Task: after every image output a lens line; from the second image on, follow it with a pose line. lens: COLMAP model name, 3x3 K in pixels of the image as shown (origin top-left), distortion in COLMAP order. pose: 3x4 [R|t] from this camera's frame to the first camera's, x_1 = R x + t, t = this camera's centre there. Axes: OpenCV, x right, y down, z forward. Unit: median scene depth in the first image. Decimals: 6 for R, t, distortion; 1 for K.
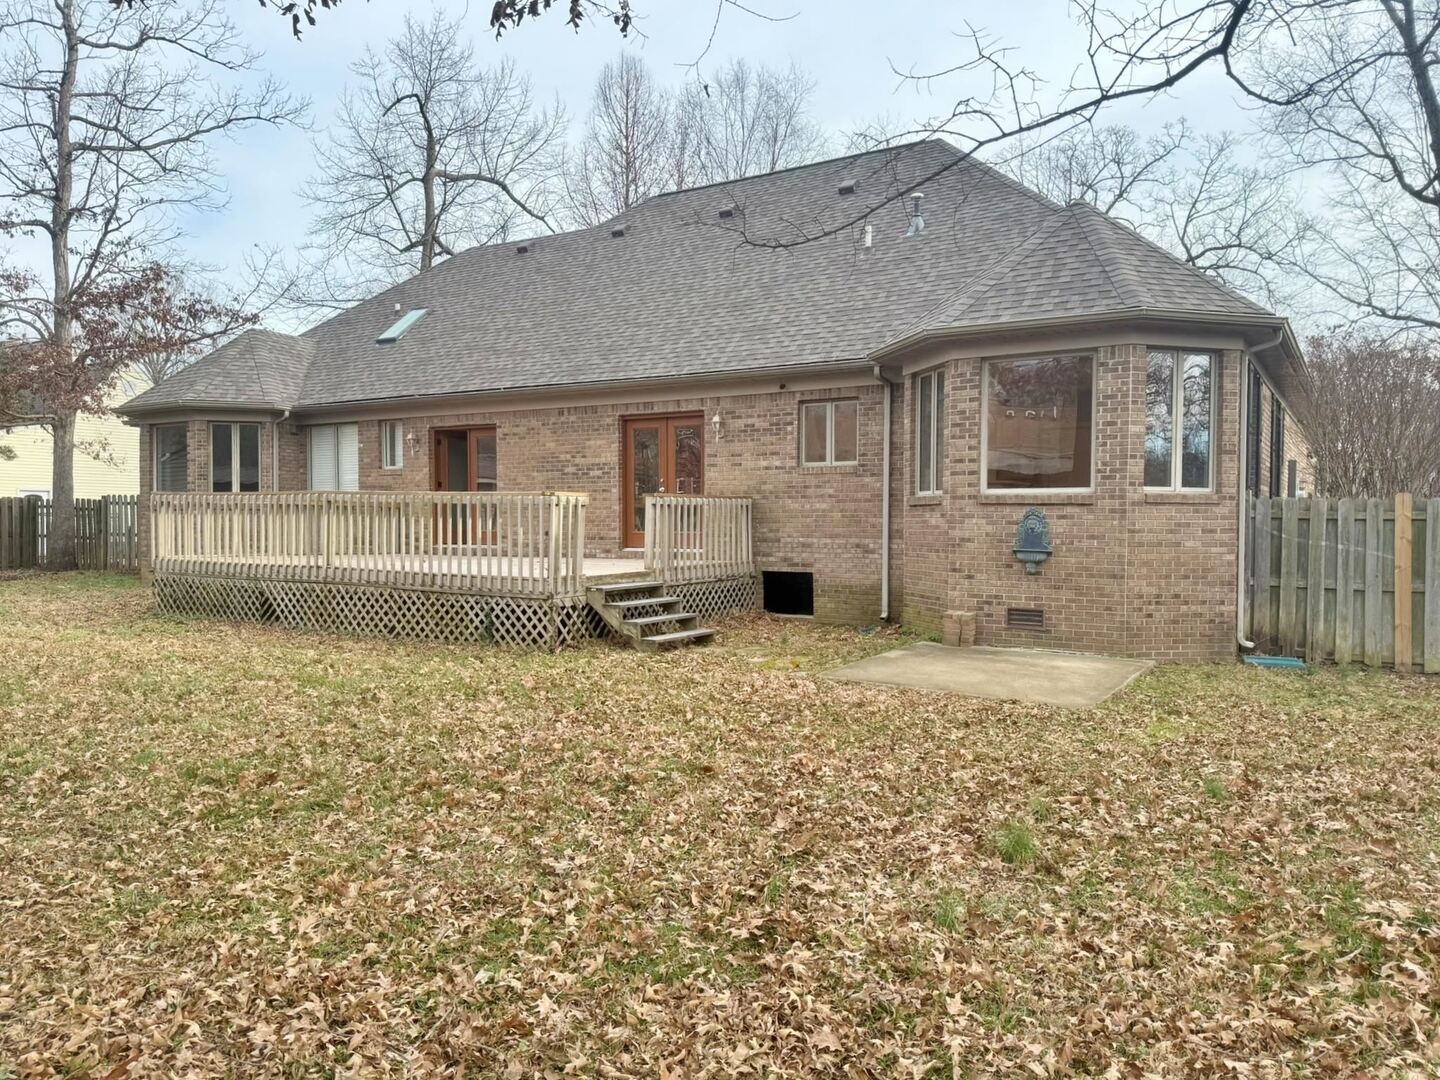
lens RADIAL K [[1043.0, 0, 720.0], [0, 1043.0, 540.0], [0, 0, 1]] dist [0.081161, -0.035838]
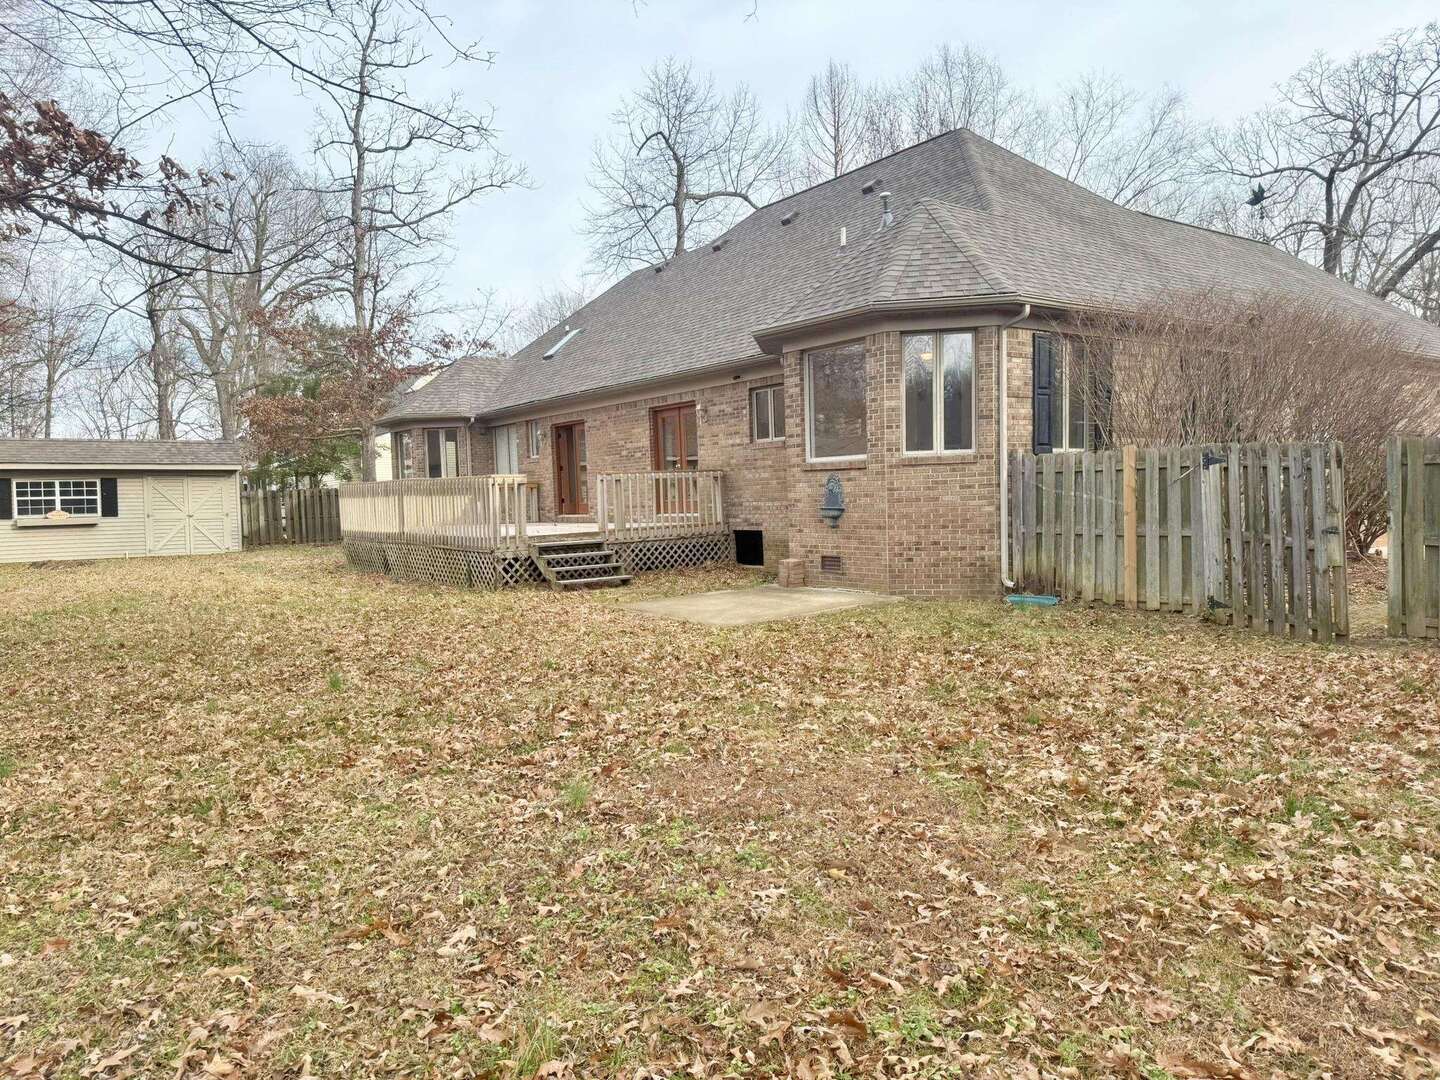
lens RADIAL K [[976.6, 0, 720.0], [0, 976.6, 540.0], [0, 0, 1]] dist [0.166067, -0.166261]
pose [[0.934526, -0.017076, -0.355486, 0.445033], [0.029153, 0.999164, 0.028645, 0.008383], [0.354700, -0.037133, 0.934242, -0.080397]]
